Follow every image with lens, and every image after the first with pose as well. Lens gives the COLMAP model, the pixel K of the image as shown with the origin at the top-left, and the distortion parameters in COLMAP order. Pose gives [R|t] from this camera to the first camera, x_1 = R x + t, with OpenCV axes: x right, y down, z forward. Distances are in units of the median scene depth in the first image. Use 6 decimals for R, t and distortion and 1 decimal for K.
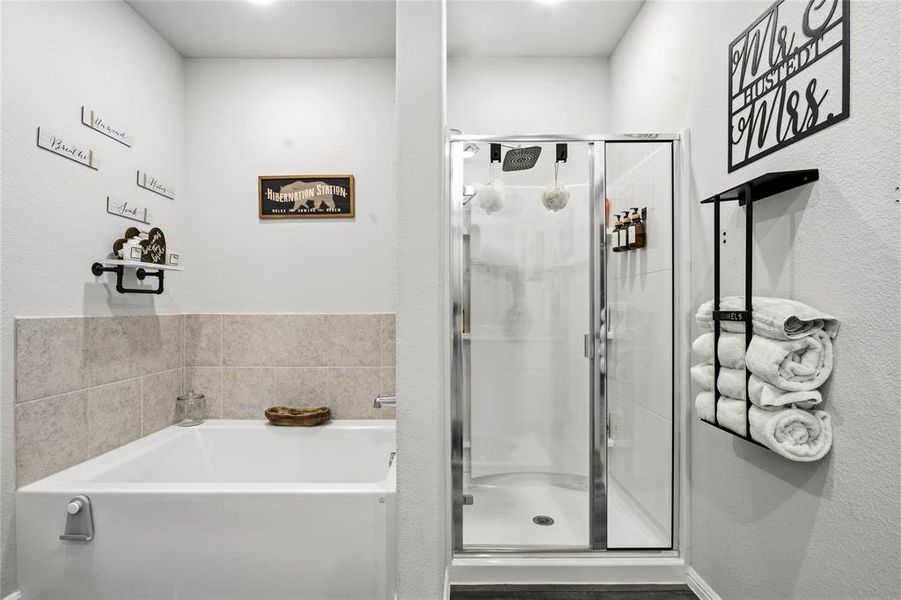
lens RADIAL K [[433.0, 0, 449.9], [0, 433.0, 303.3], [0, 0, 1]] dist [-0.000236, 0.000300]
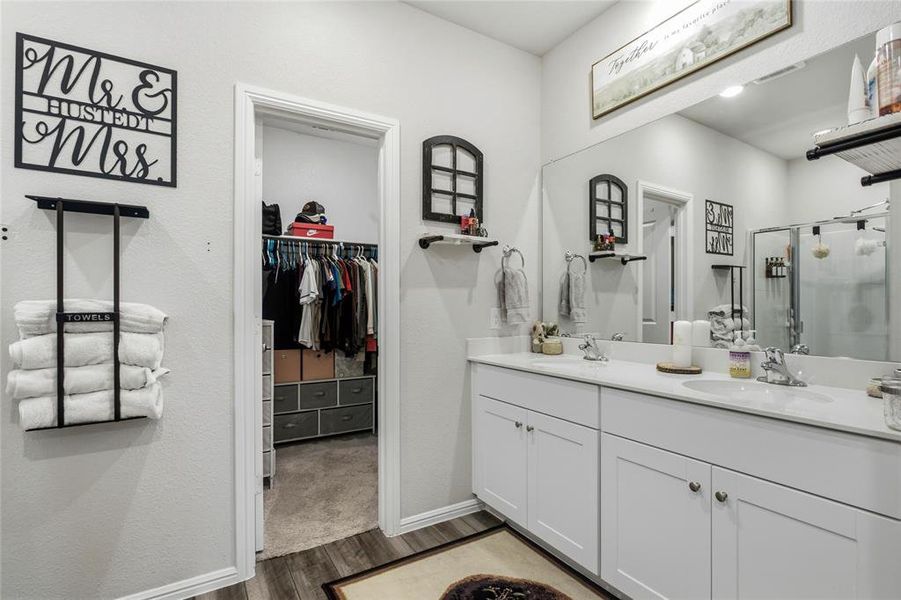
lens RADIAL K [[433.0, 0, 452.9], [0, 433.0, 305.5], [0, 0, 1]] dist [-0.000236, 0.000300]
pose [[-0.515266, 0.007051, 0.857001, -0.768082], [-0.006978, 0.999898, -0.012423, 0.007058], [-0.857002, -0.012381, -0.515164, 0.778765]]
